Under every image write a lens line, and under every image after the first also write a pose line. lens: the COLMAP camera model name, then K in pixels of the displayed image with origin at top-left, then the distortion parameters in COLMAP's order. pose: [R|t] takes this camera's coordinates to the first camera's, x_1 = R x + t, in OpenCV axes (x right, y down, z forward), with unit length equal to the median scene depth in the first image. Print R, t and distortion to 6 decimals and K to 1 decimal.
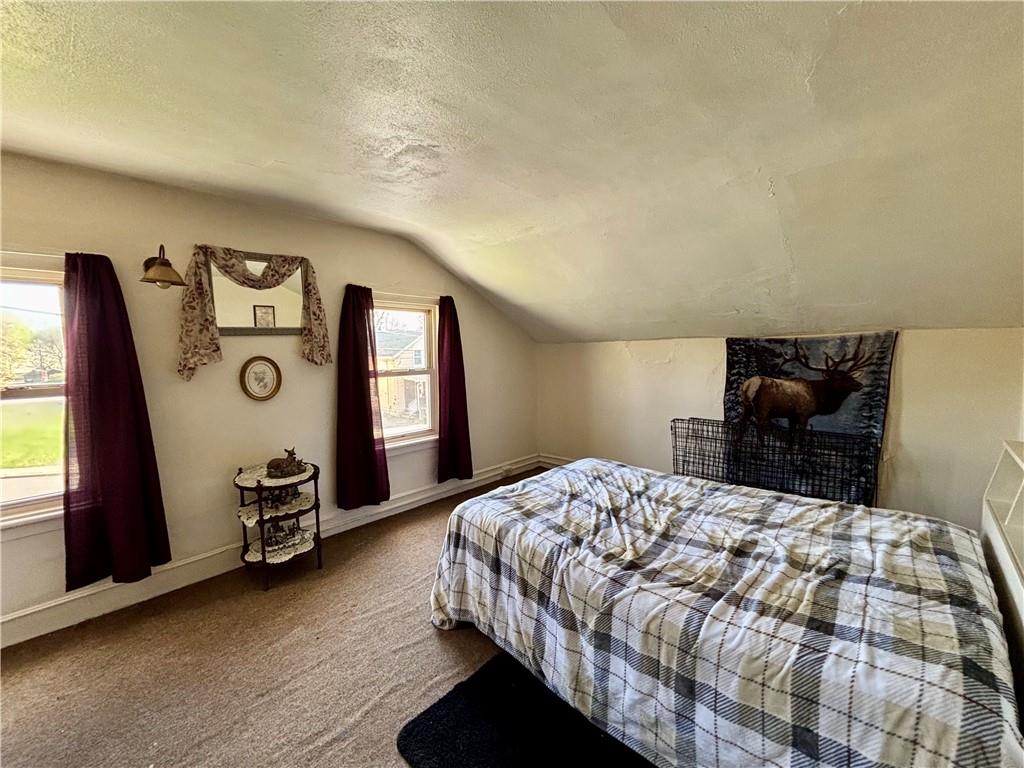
lens RADIAL K [[414.7, 0, 511.8], [0, 414.7, 381.9], [0, 0, 1]] dist [-0.001889, 0.000914]
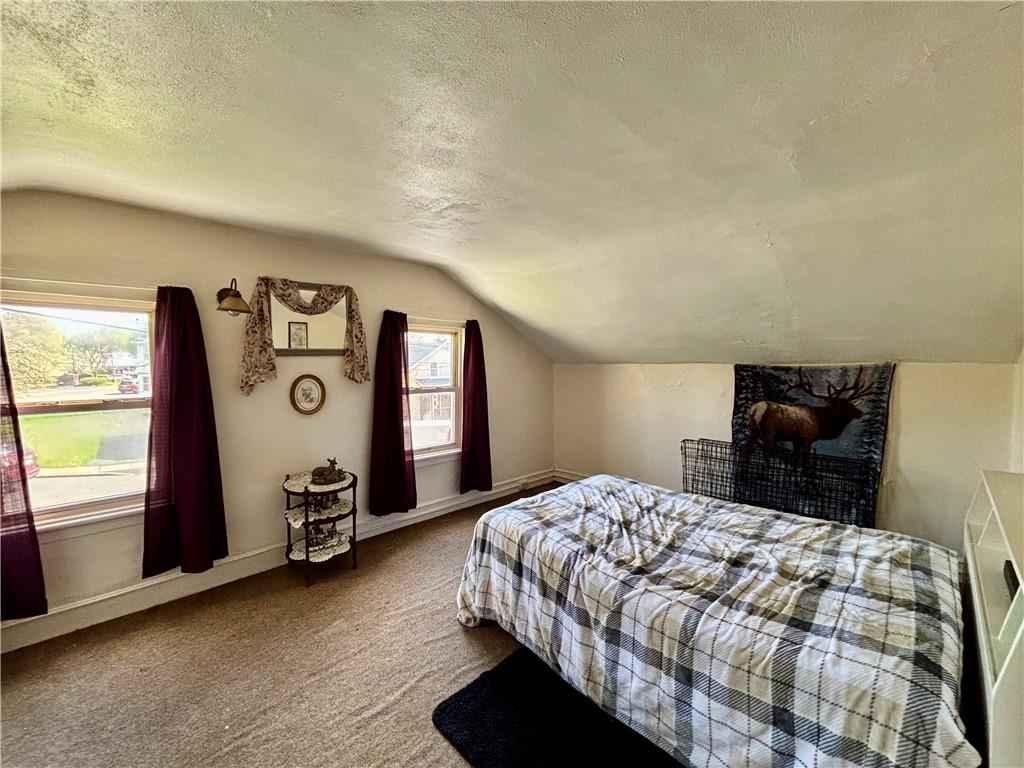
lens RADIAL K [[414.7, 0, 512.7], [0, 414.7, 382.1], [0, 0, 1]] dist [-0.001889, 0.000914]
pose [[0.999279, 0.021372, -0.031374, -0.027069], [-0.022333, 0.999282, -0.030619, -0.025314], [0.030697, 0.031298, 0.999039, -0.128037]]
